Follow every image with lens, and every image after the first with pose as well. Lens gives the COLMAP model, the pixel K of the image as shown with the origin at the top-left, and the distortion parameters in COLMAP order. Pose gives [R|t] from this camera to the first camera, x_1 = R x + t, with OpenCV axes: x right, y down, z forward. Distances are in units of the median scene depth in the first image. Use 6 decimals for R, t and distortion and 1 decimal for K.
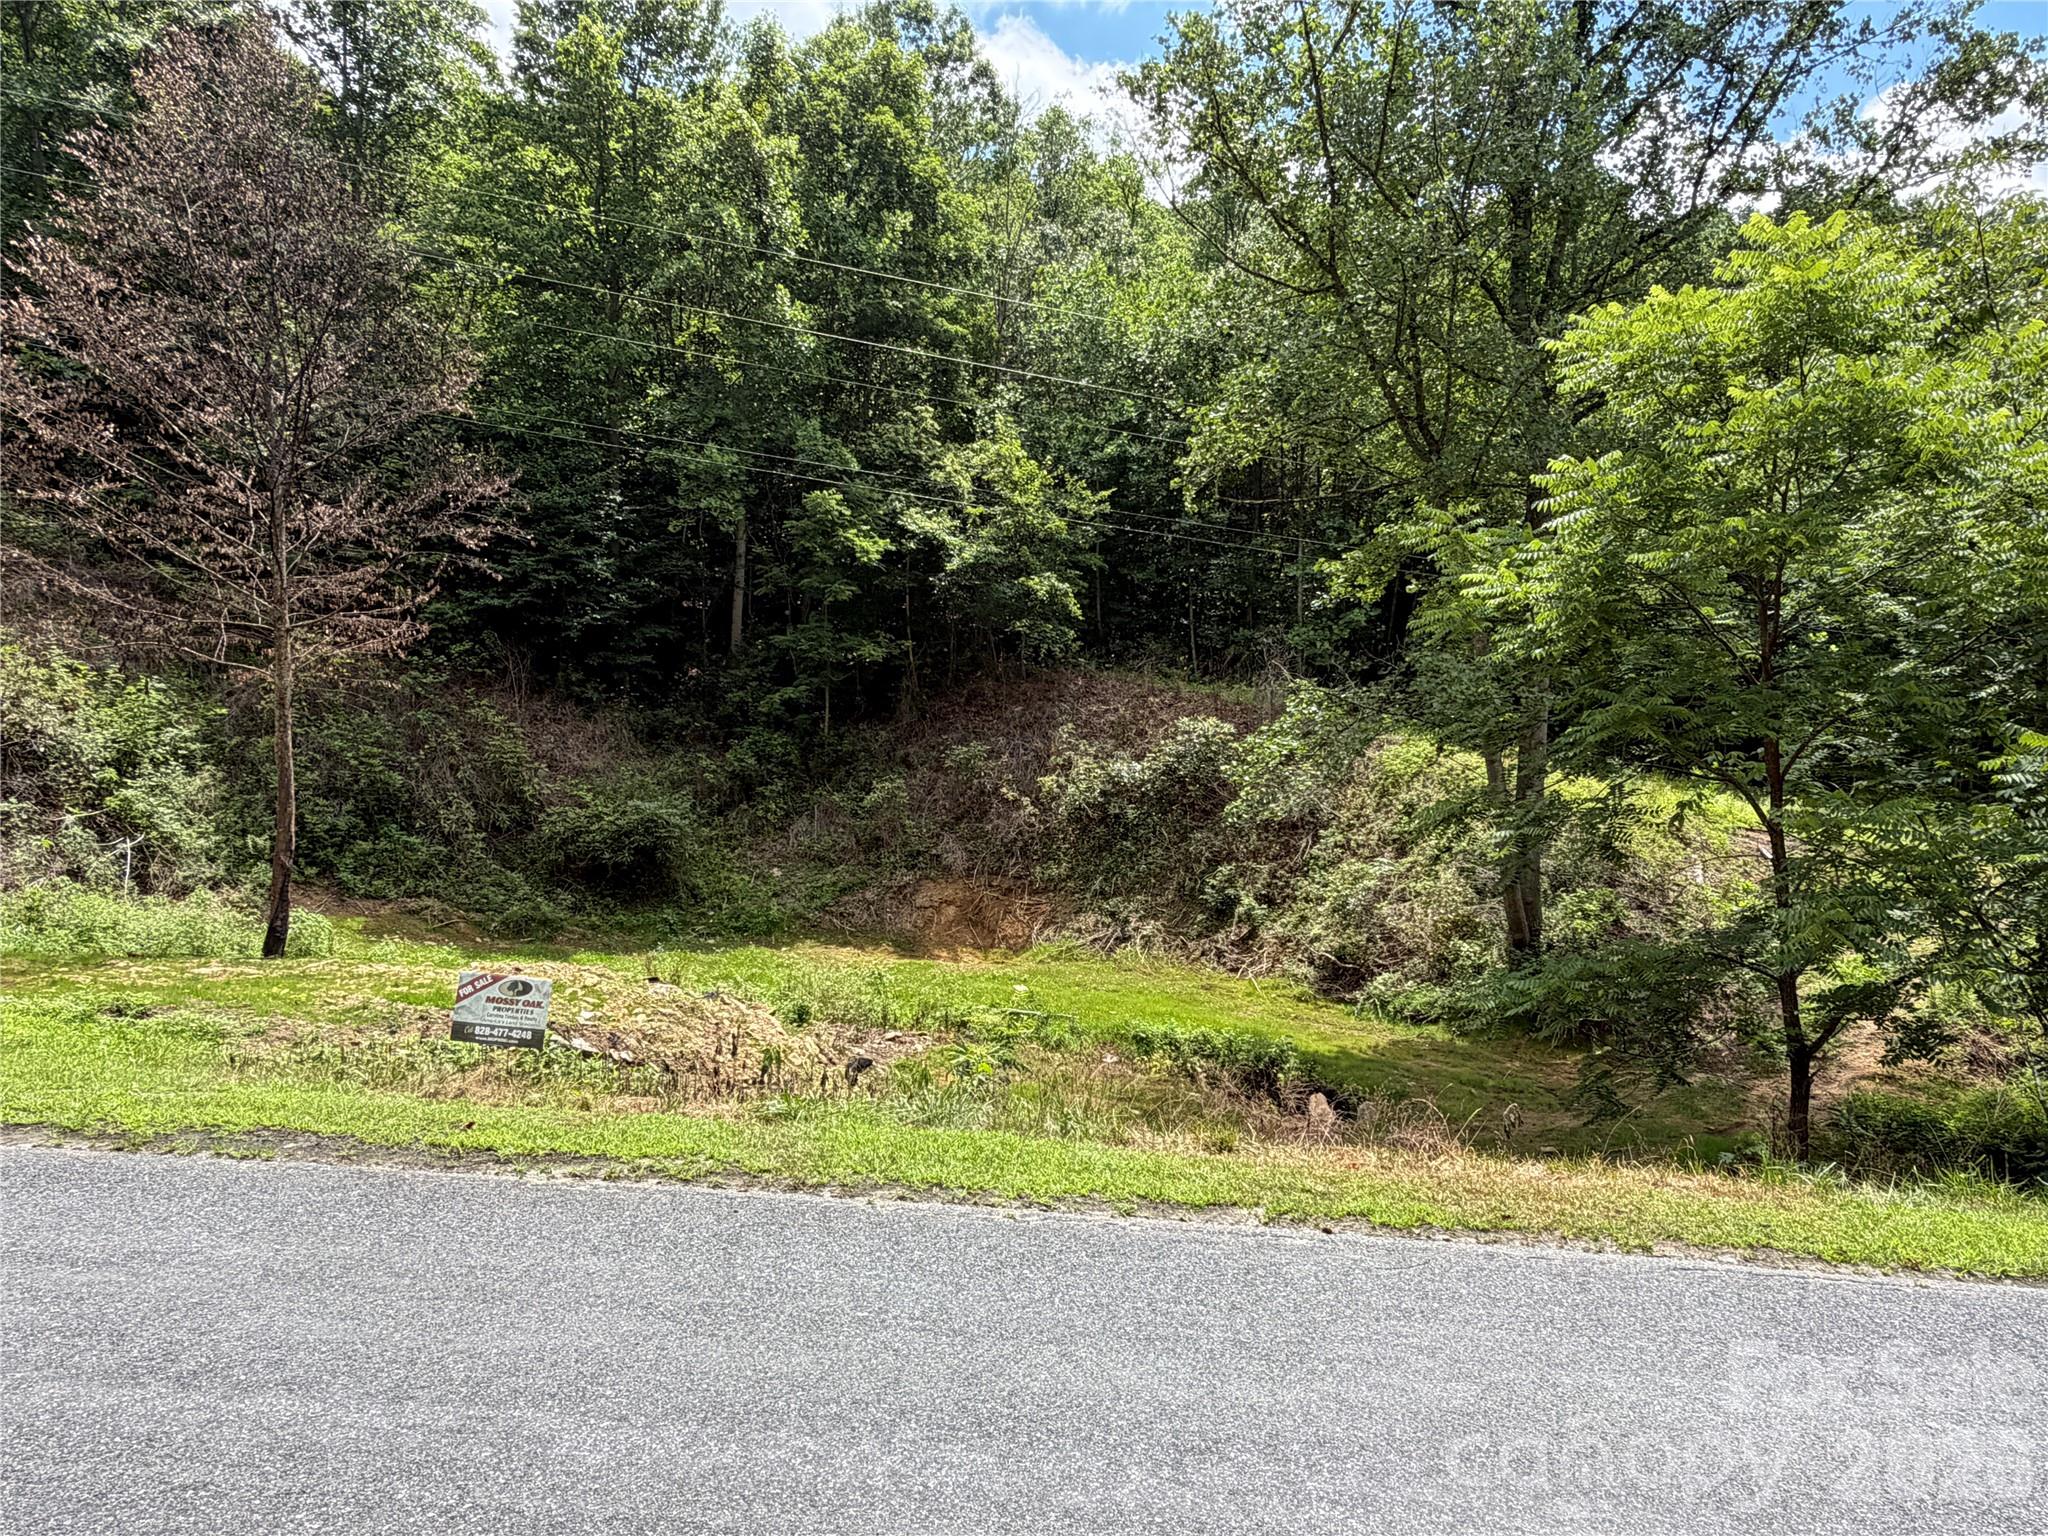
lens RADIAL K [[1252.3, 0, 1024.0], [0, 1252.3, 768.0], [0, 0, 1]] dist [-0.000040, -0.000024]
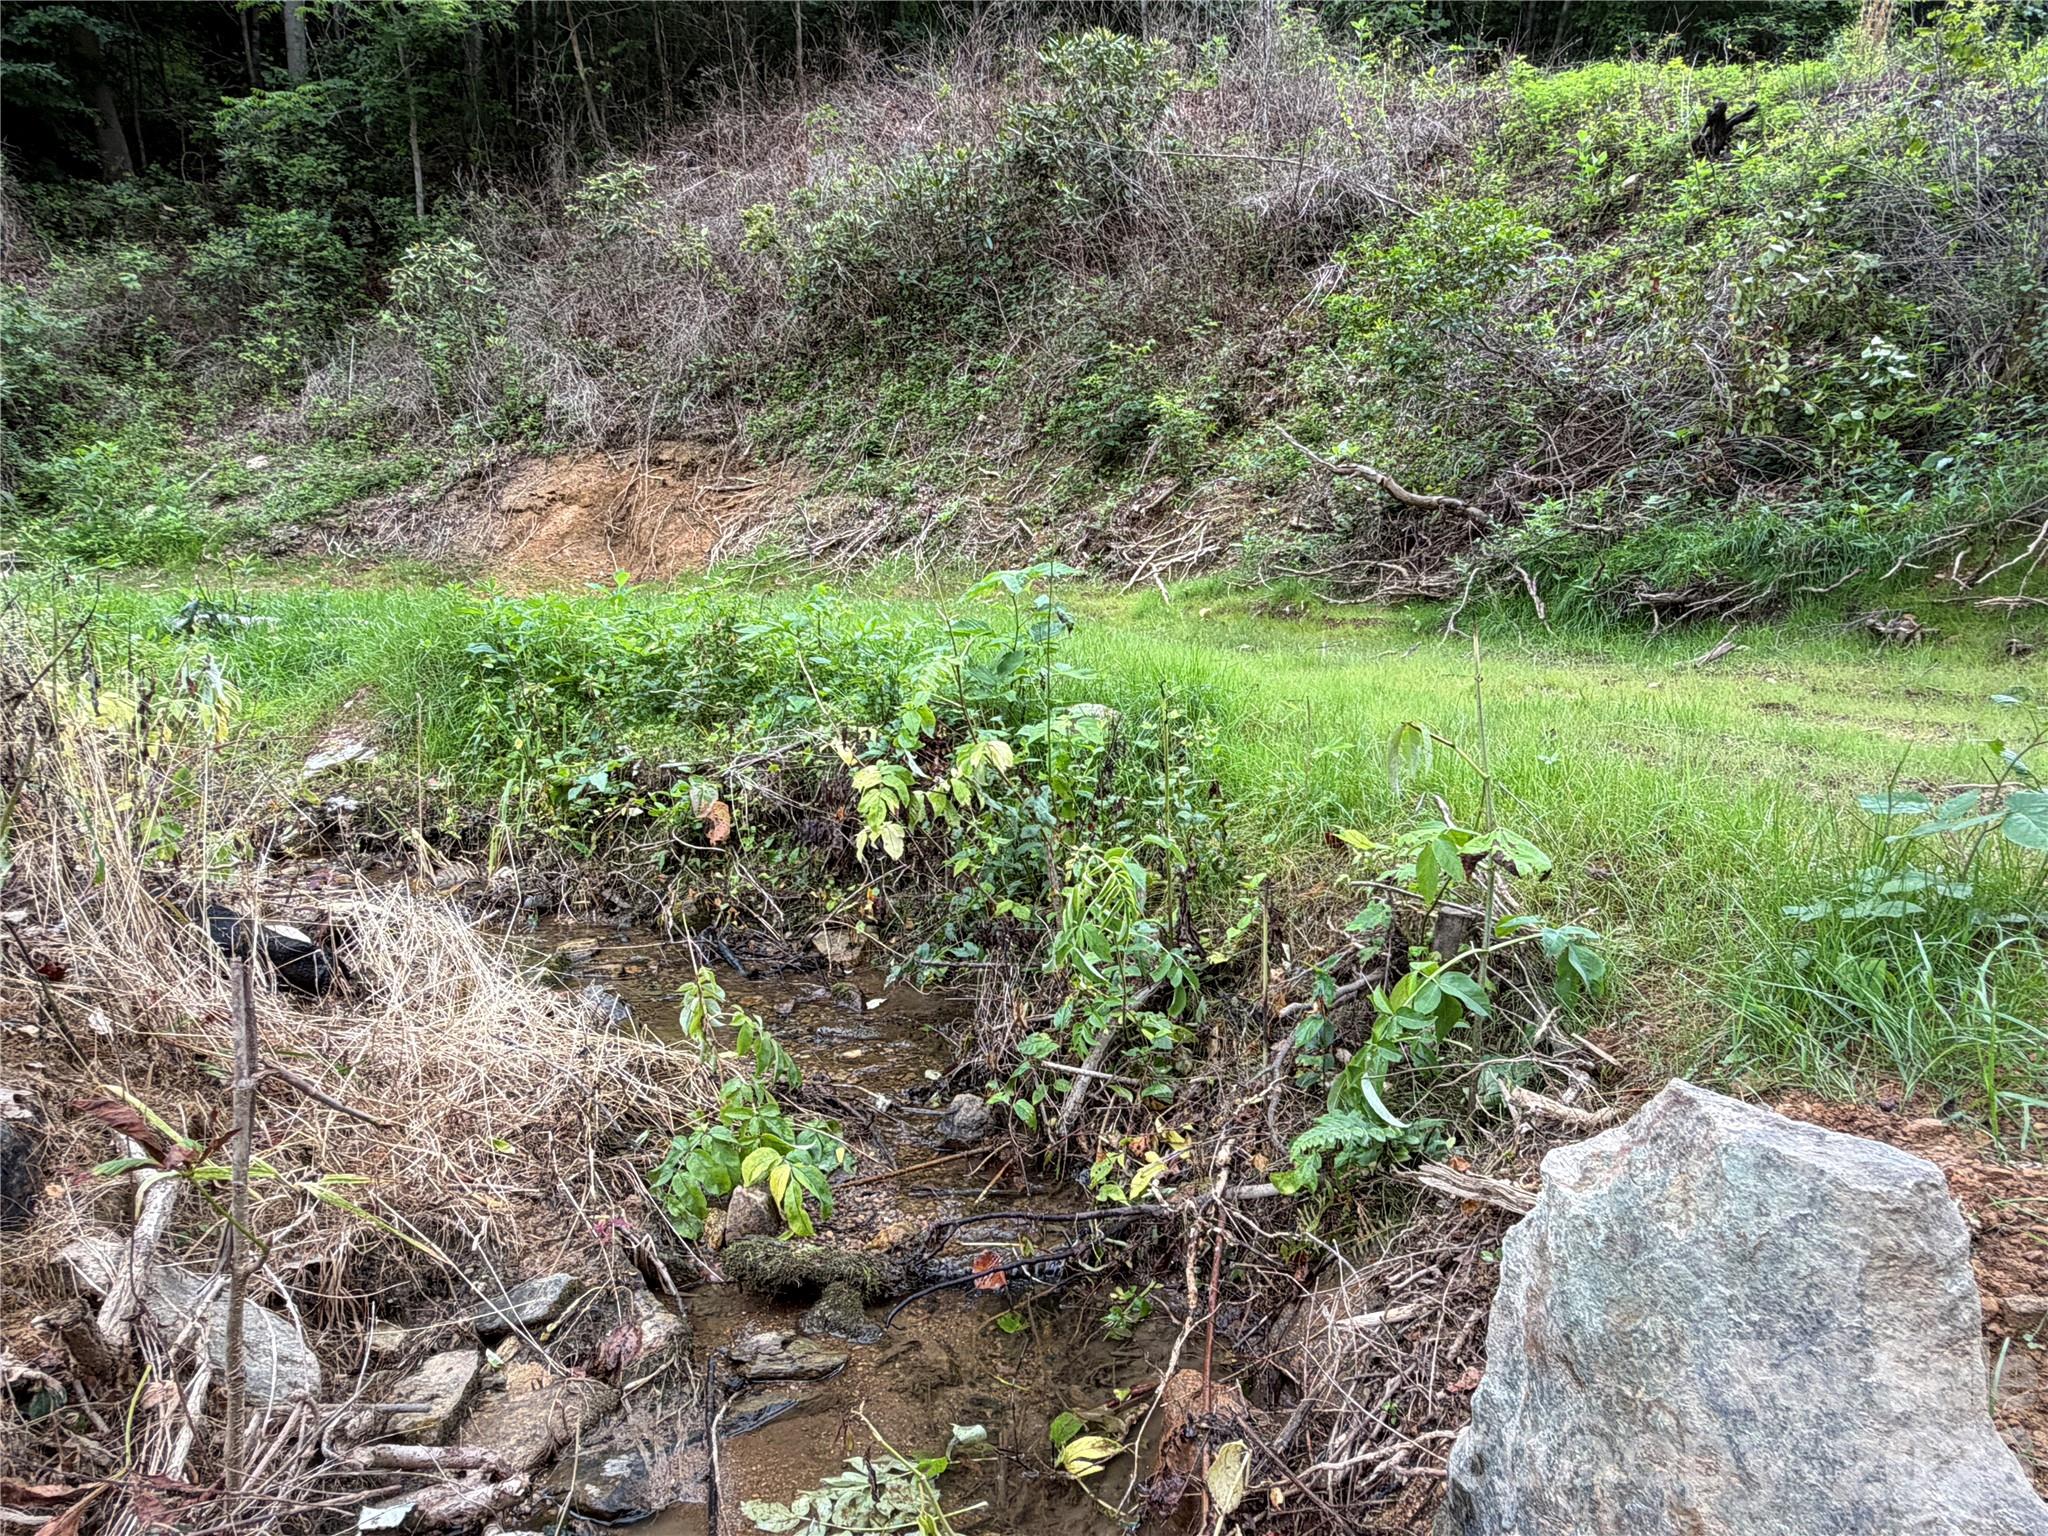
lens RADIAL K [[1252.3, 0, 1024.0], [0, 1252.3, 768.0], [0, 0, 1]] dist [-0.000040, -0.000024]
pose [[0.995294, -0.024236, -0.093817, 0.164918], [0.039780, 0.985061, 0.167550, 0.148010], [0.088354, -0.170493, 0.981390, 0.595453]]
